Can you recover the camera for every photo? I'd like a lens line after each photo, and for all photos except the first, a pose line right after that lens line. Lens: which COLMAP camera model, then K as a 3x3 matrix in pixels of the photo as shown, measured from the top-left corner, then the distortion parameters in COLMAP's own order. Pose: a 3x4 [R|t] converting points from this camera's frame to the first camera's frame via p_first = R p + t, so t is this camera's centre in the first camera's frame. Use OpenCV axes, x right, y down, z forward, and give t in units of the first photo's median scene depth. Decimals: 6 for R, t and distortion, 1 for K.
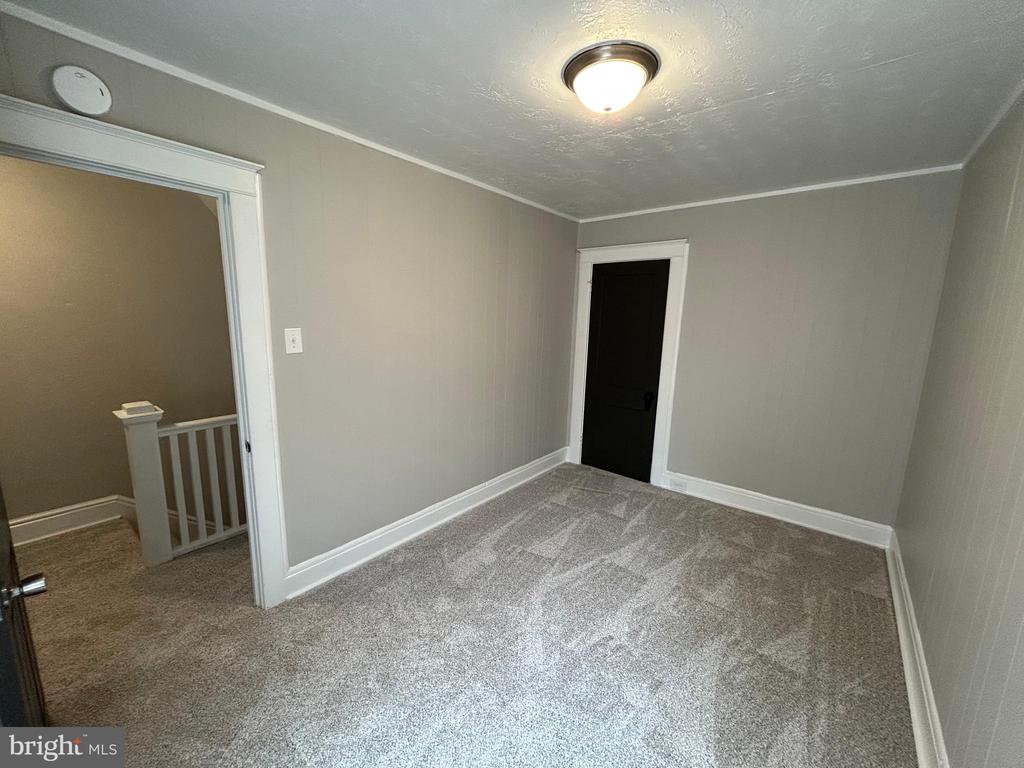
lens RADIAL K [[412.3, 0, 511.1], [0, 412.3, 385.0], [0, 0, 1]] dist [-0.001112, 0.001031]
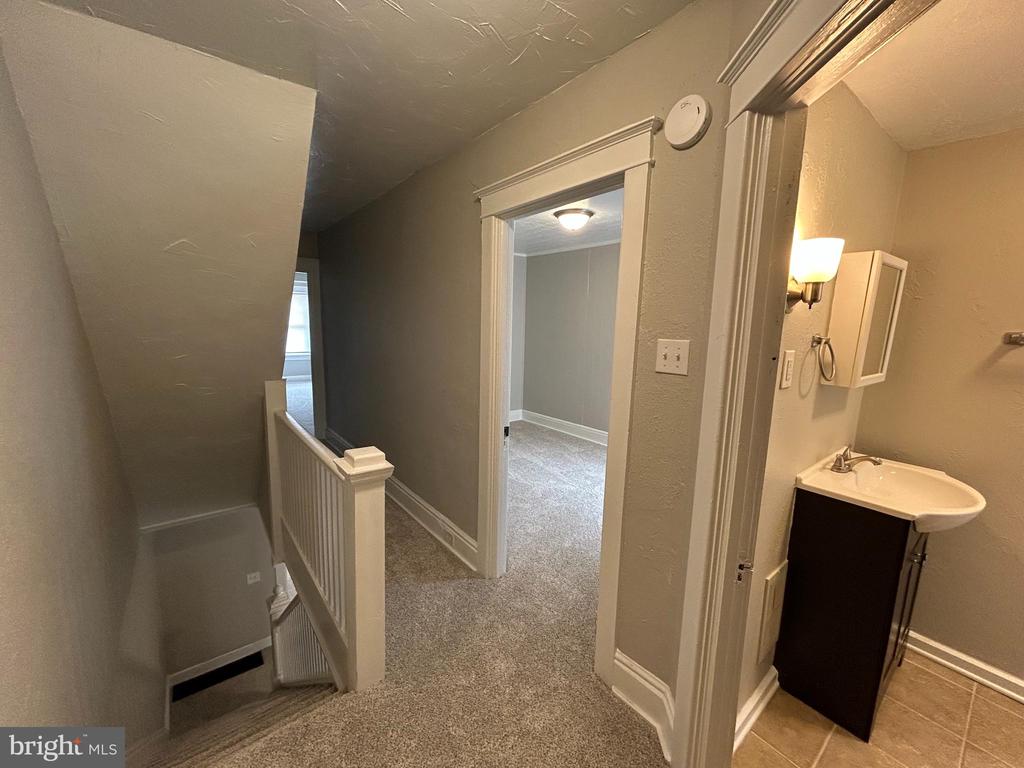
lens RADIAL K [[412.3, 0, 509.2], [0, 412.3, 382.4], [0, 0, 1]] dist [-0.001112, 0.001031]
pose [[0.231496, -0.160521, 0.959501, -1.144274], [0.156754, 0.979560, 0.126057, -0.087758], [-0.960124, 0.121224, 0.251927, 0.443931]]
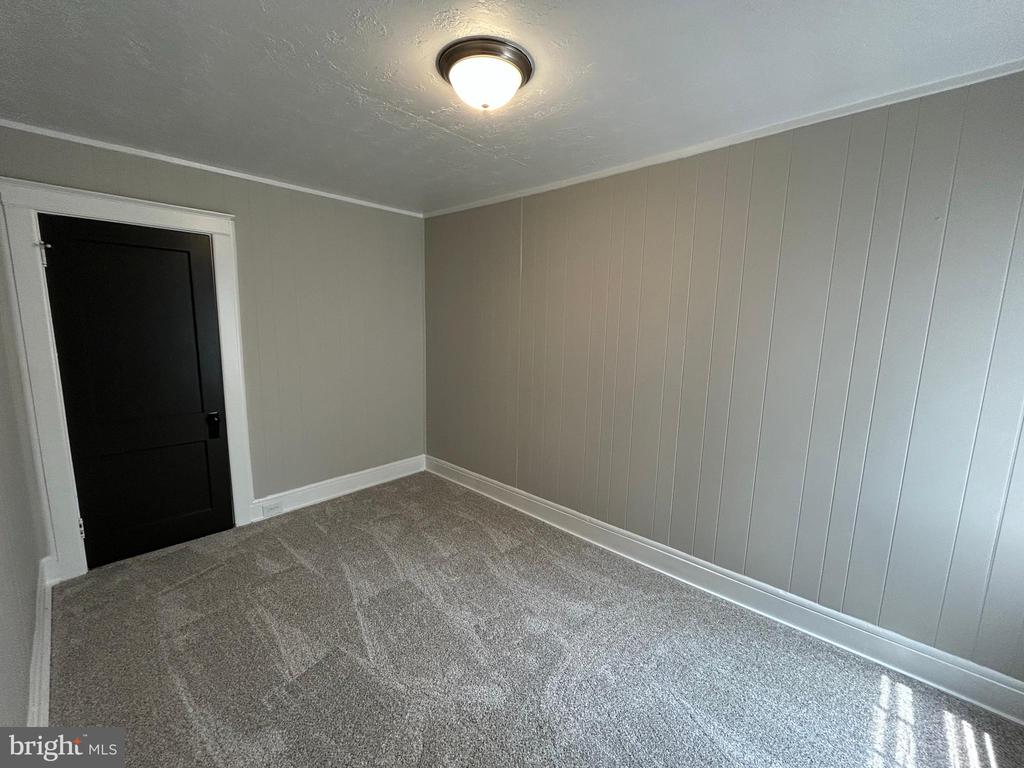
lens RADIAL K [[412.3, 0, 511.8], [0, 412.3, 383.6], [0, 0, 1]] dist [-0.001112, 0.001031]
pose [[0.066576, -0.174035, 0.982486, -0.433604], [0.153638, 0.974716, 0.162247, -0.088149], [-0.985882, 0.140146, 0.091631, 0.482755]]
